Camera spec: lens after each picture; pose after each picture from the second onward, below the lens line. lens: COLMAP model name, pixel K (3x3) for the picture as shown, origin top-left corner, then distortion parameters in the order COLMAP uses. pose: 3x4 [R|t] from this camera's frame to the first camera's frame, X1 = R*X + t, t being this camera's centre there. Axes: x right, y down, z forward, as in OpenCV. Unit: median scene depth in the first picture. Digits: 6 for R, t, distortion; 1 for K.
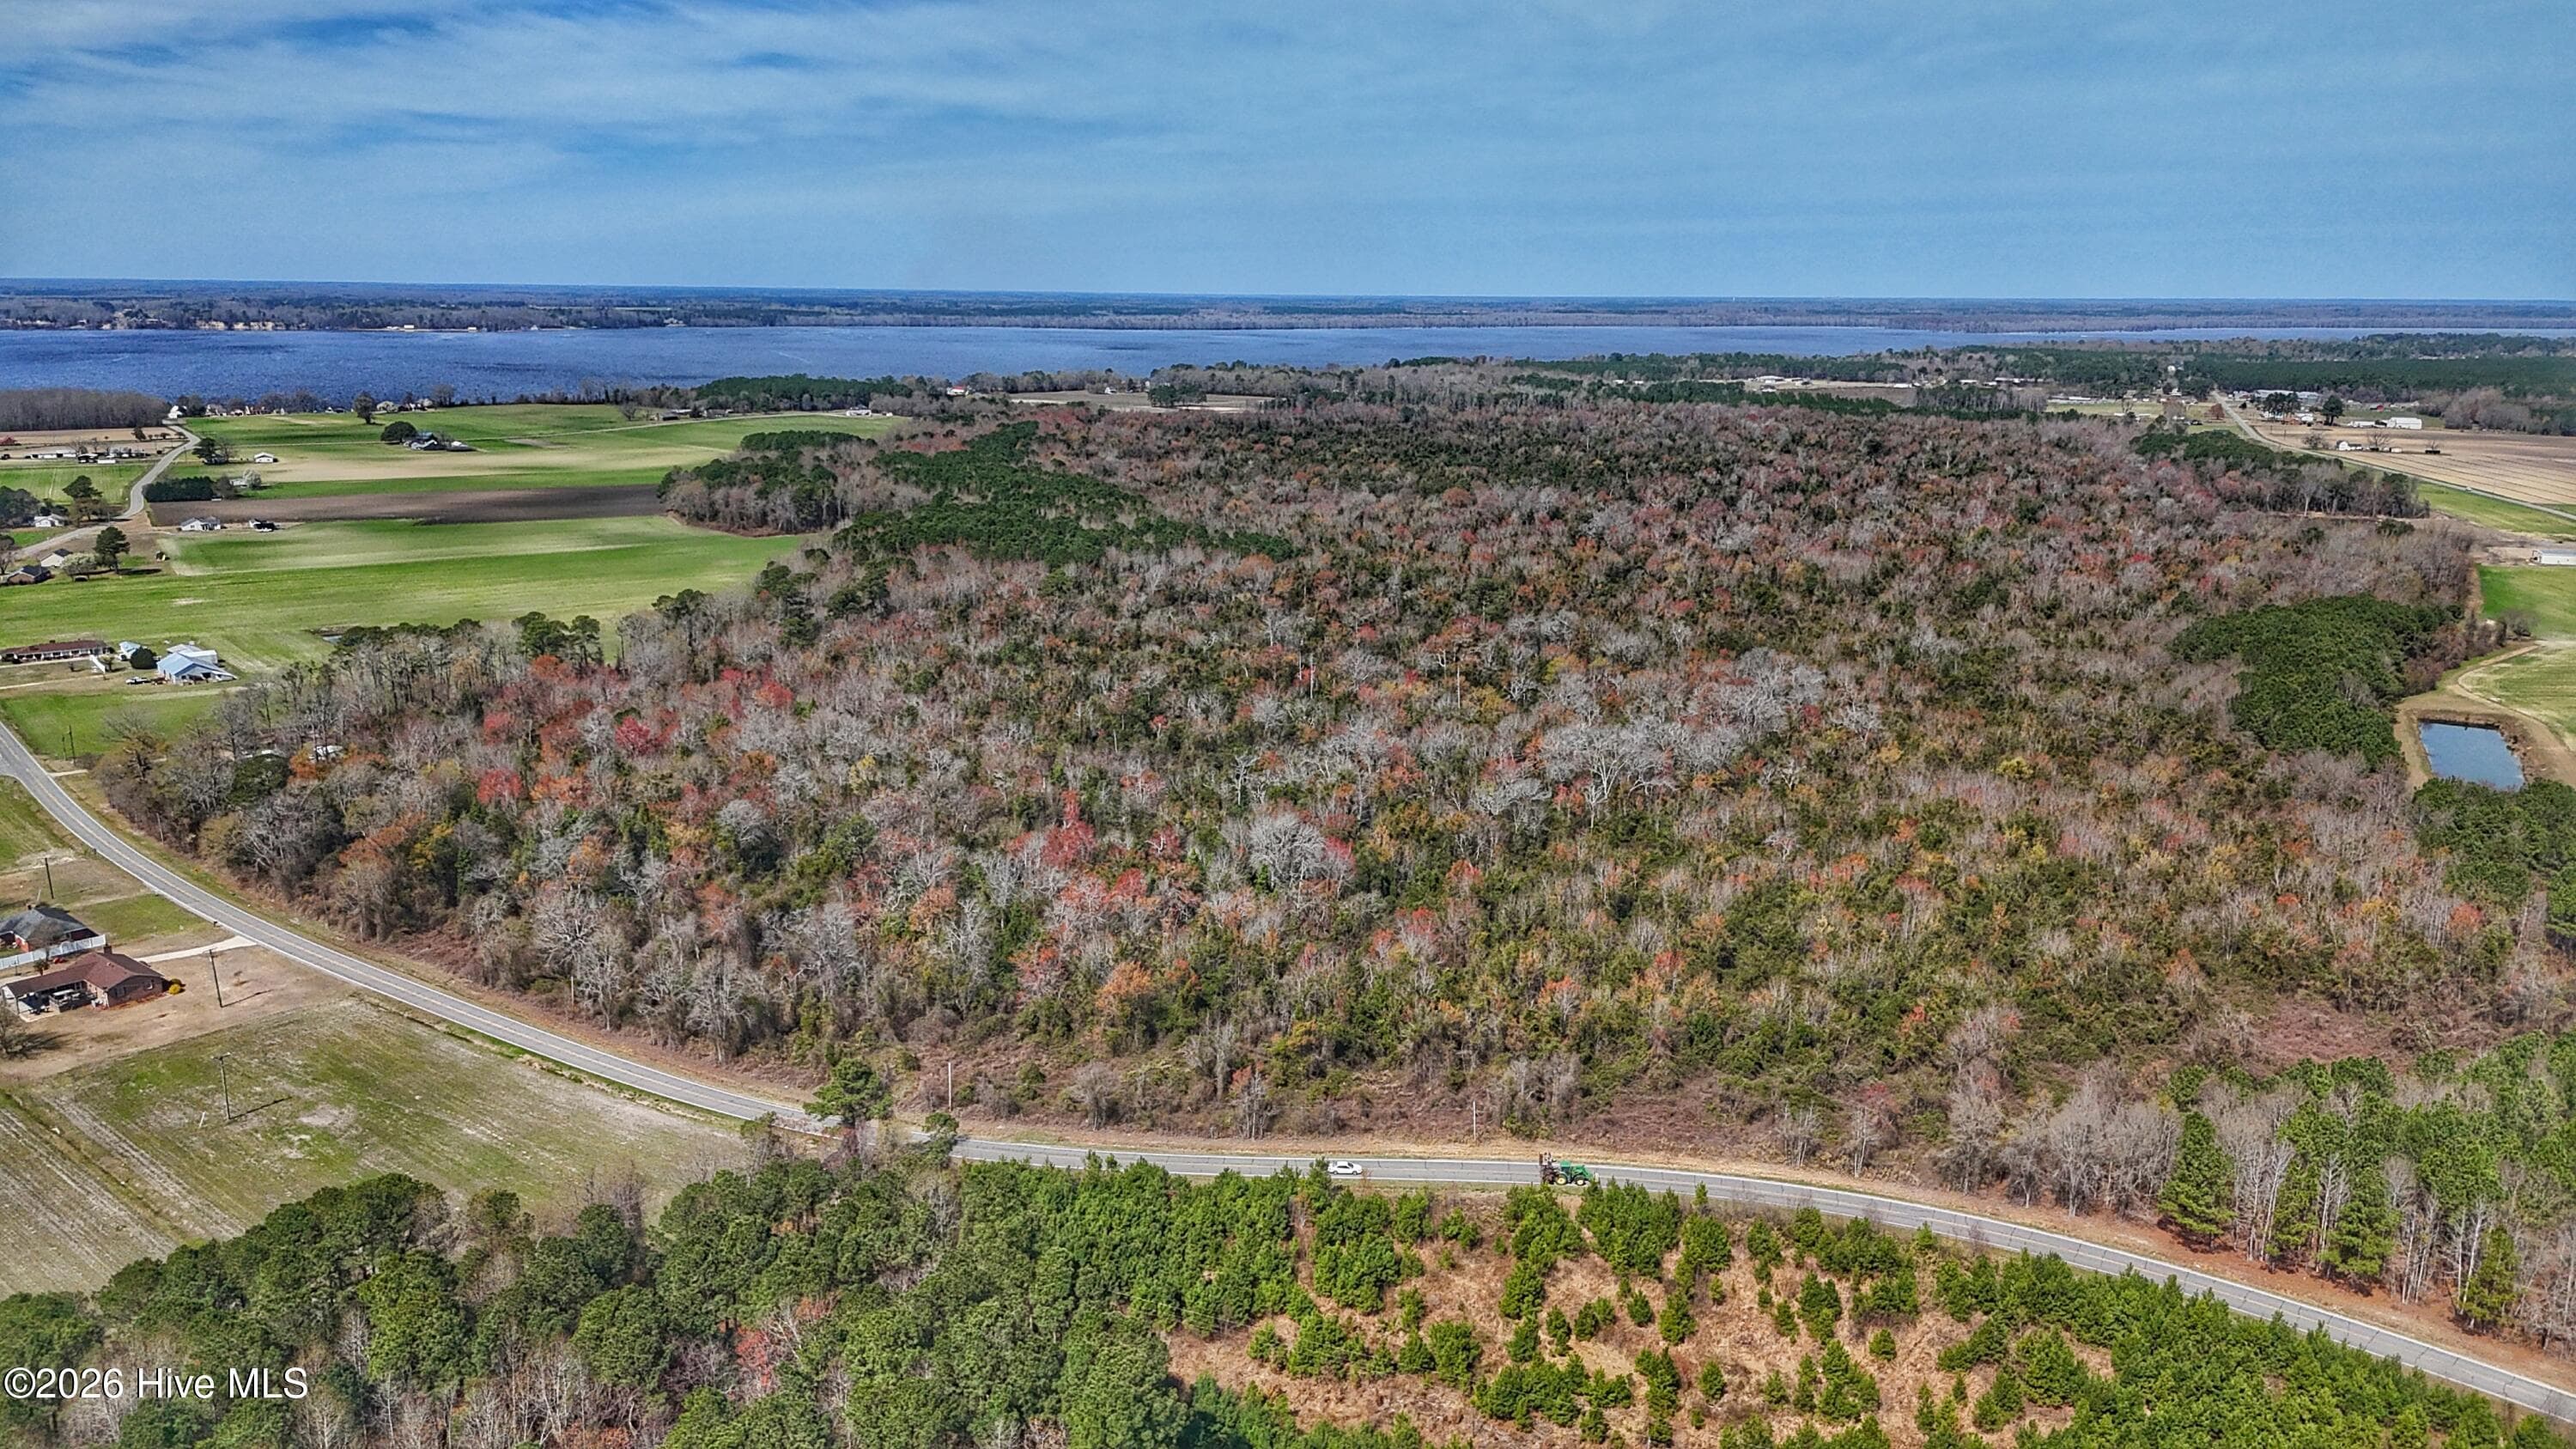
lens RADIAL K [[1920.8, 0, 1288.0], [0, 1920.8, 724.5], [0, 0, 1]] dist [0.077233, -0.074404]
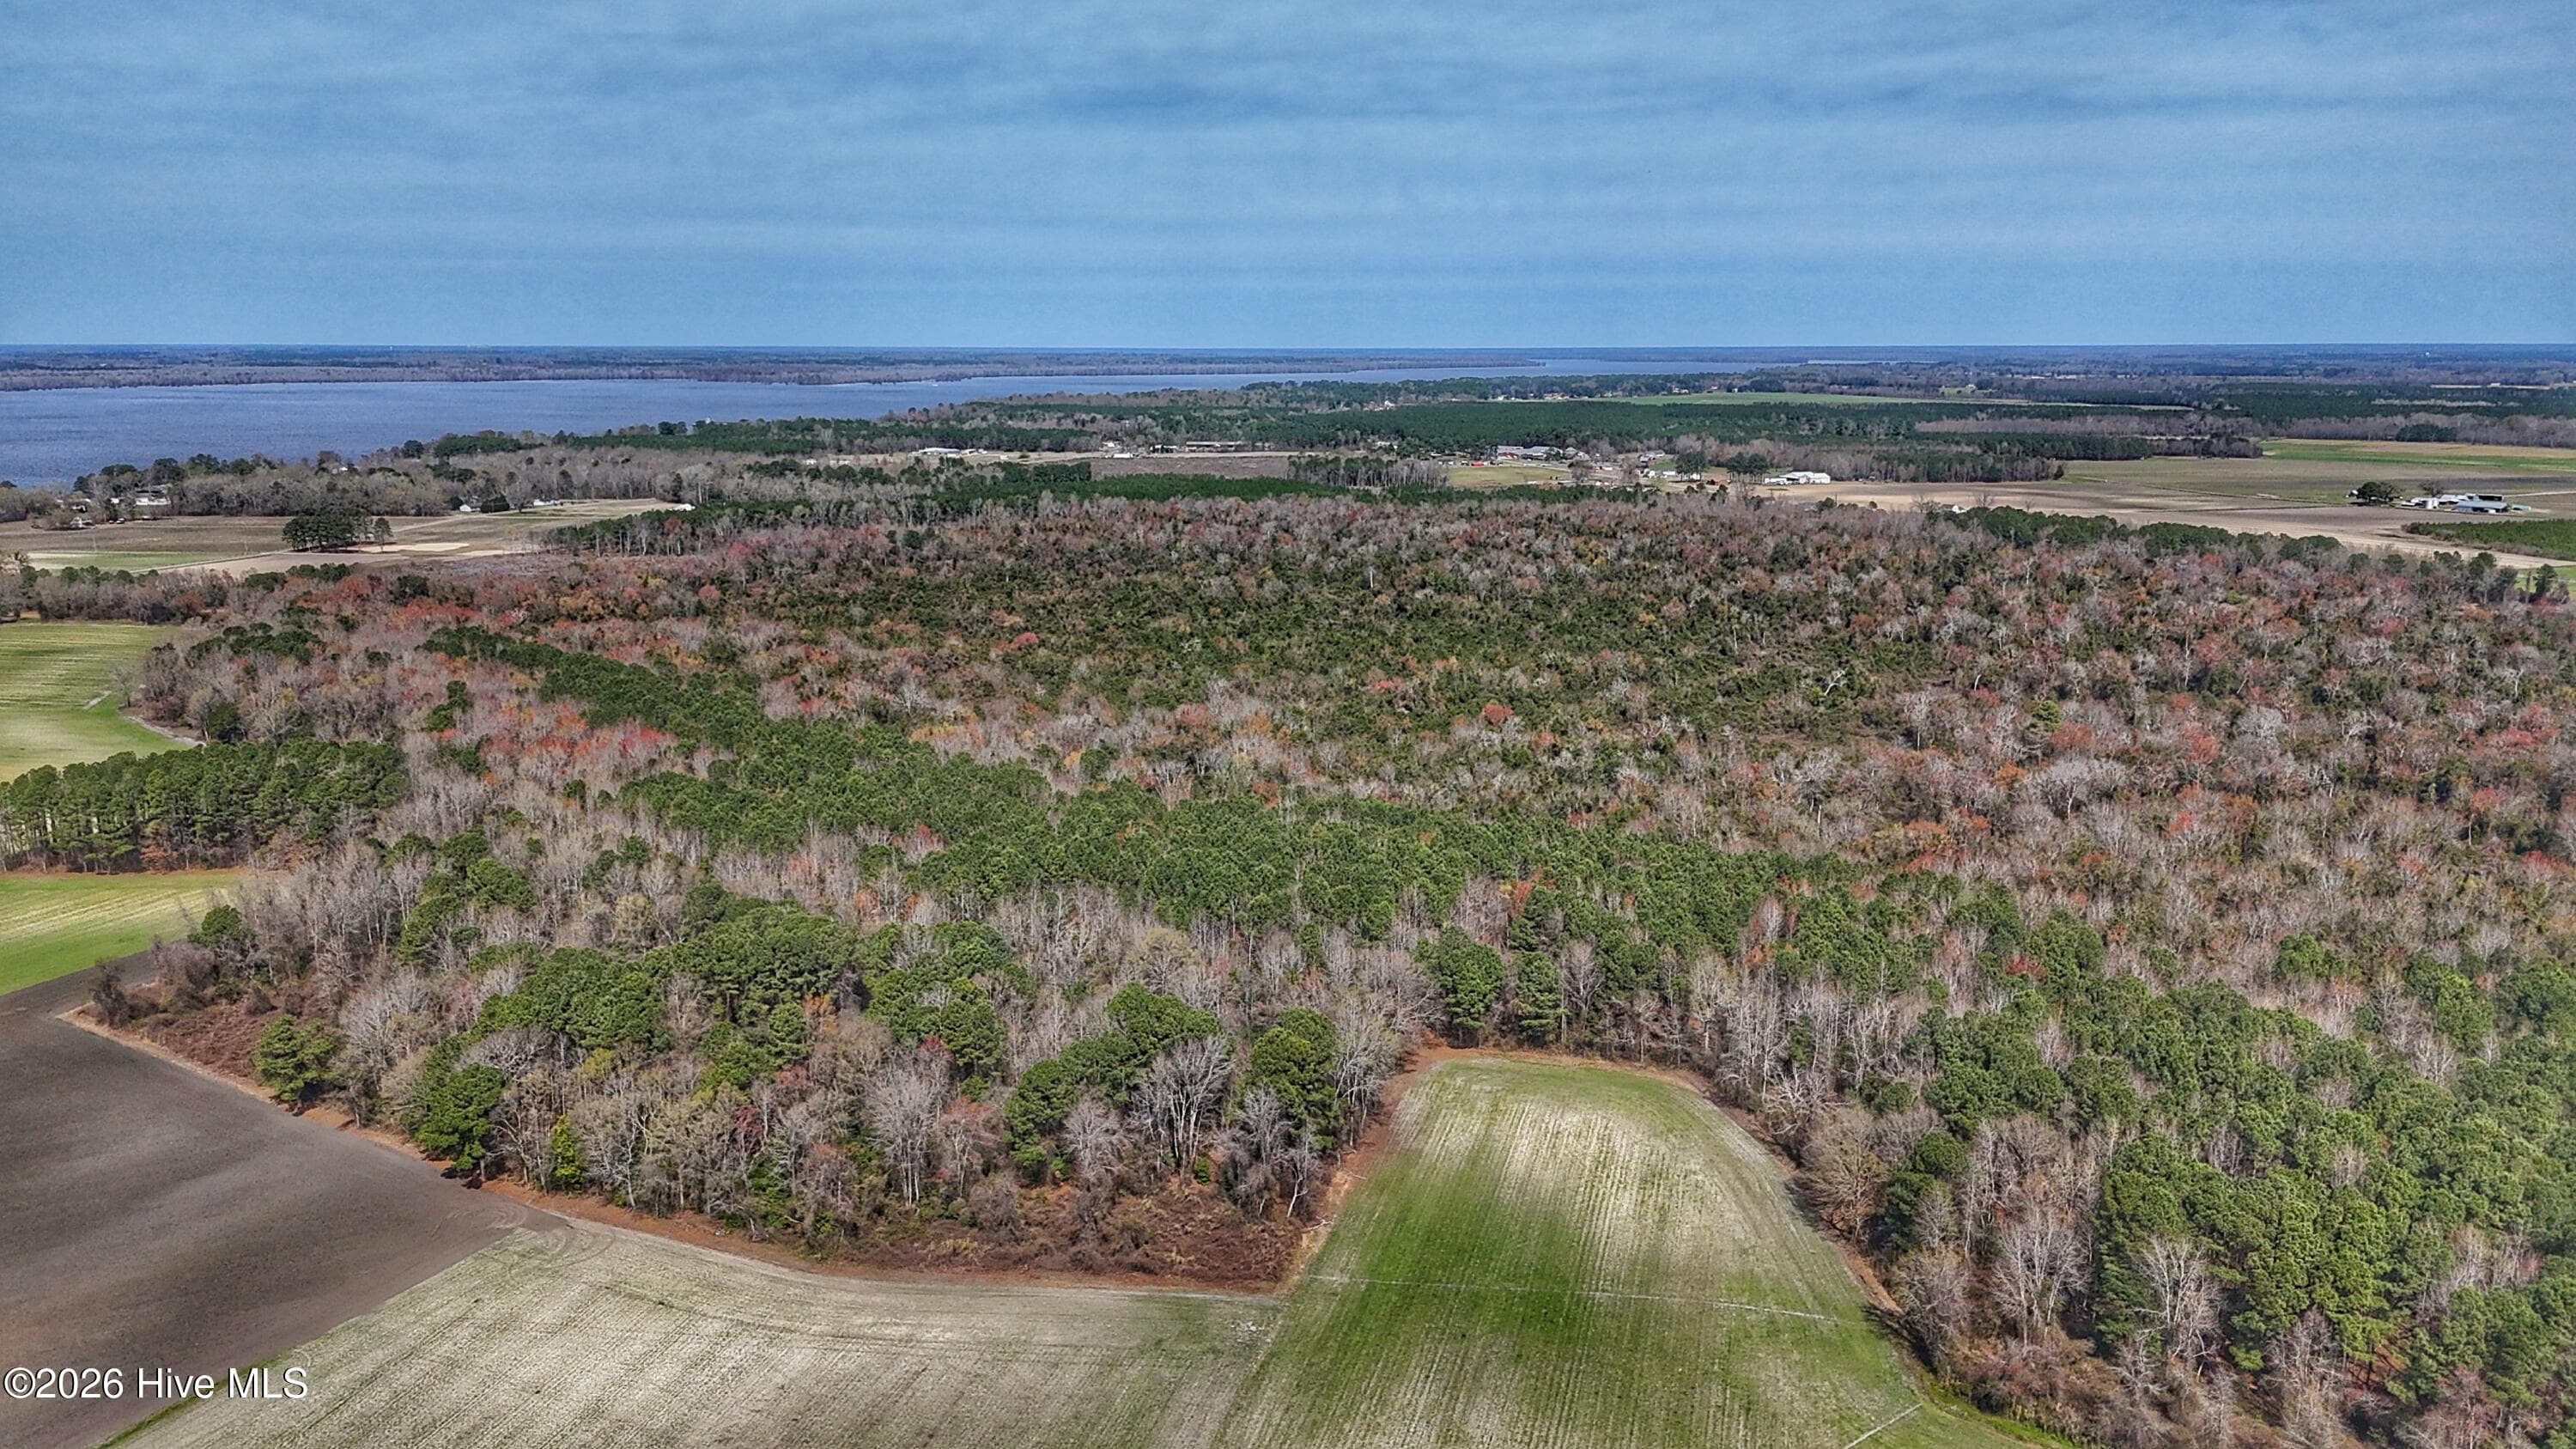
lens RADIAL K [[1893.9, 0, 1282.7], [0, 1893.9, 762.6], [0, 0, 1]] dist [0.071538, -0.069479]
pose [[0.762117, -0.149713, 0.629891, -0.672223], [0.150709, 0.987194, 0.052292, -0.281629], [-0.629654, 0.055078, 0.774921, 1.194118]]
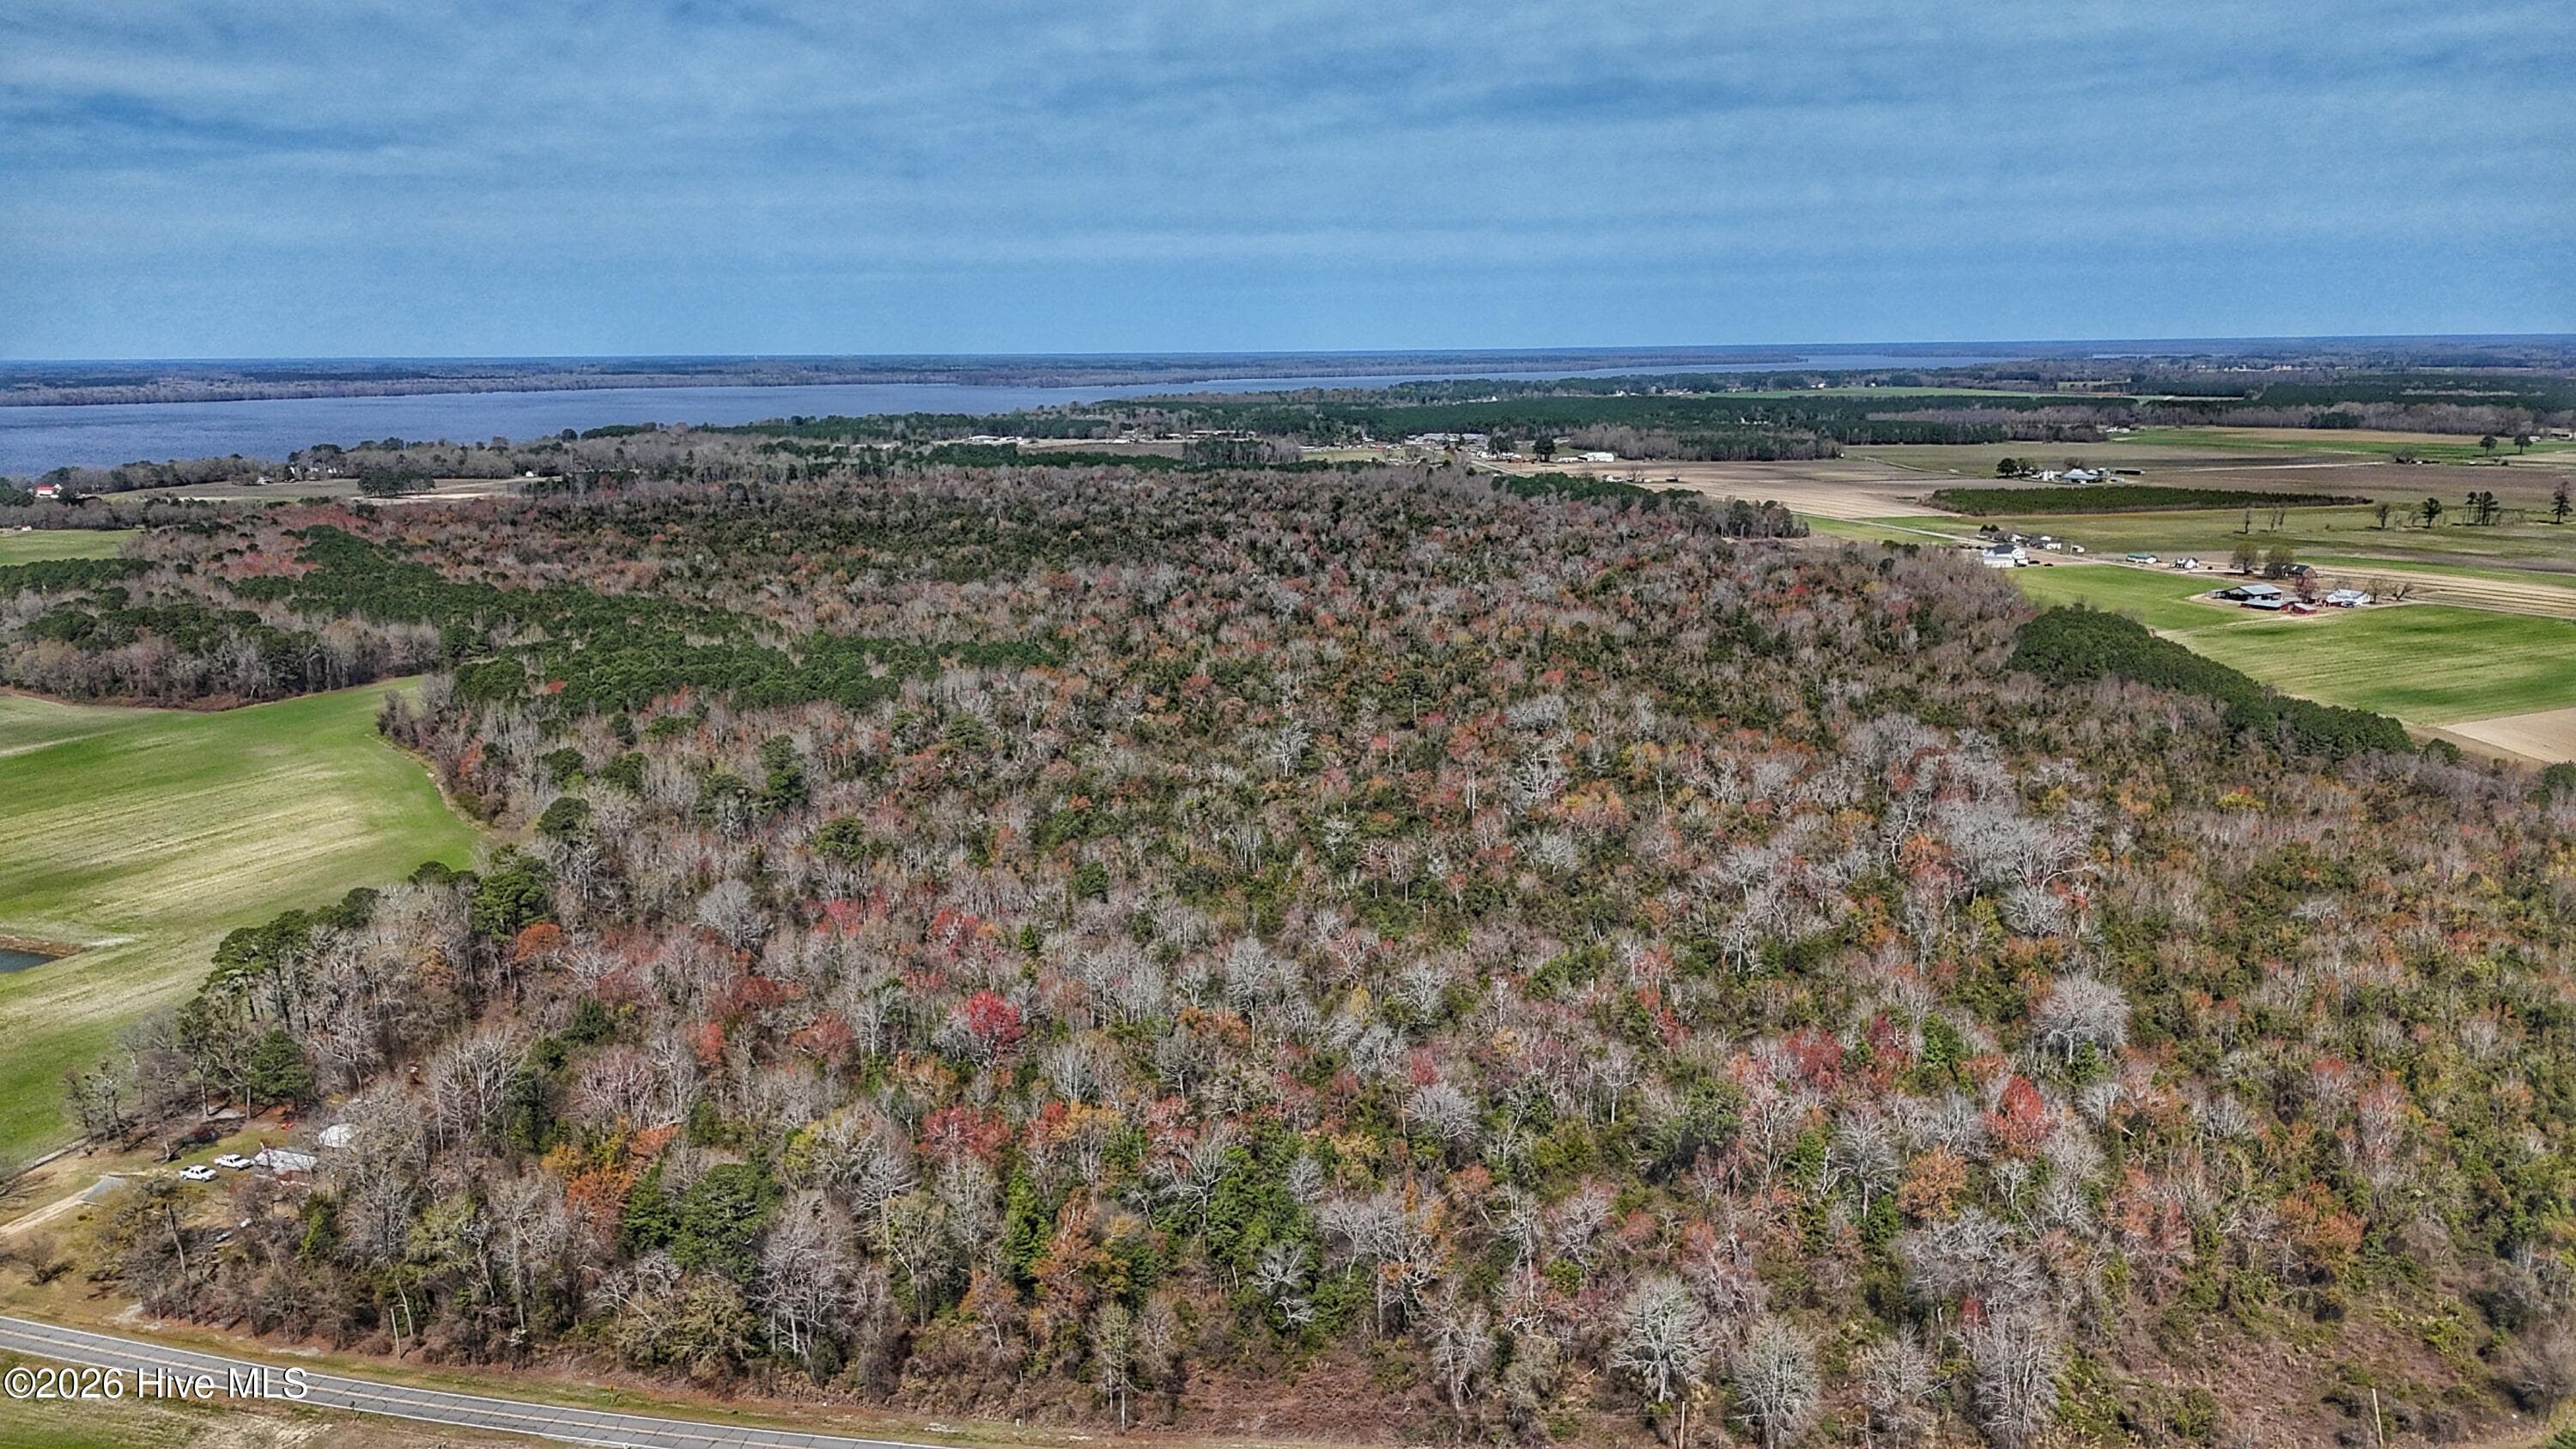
lens RADIAL K [[1920.8, 0, 1288.0], [0, 1920.8, 724.5], [0, 0, 1]] dist [0.077233, -0.074404]
pose [[0.869388, -0.113554, 0.480905, -0.439751], [0.127291, 0.991857, 0.004085, -0.067560], [-0.477453, 0.057663, 0.876763, 0.254798]]
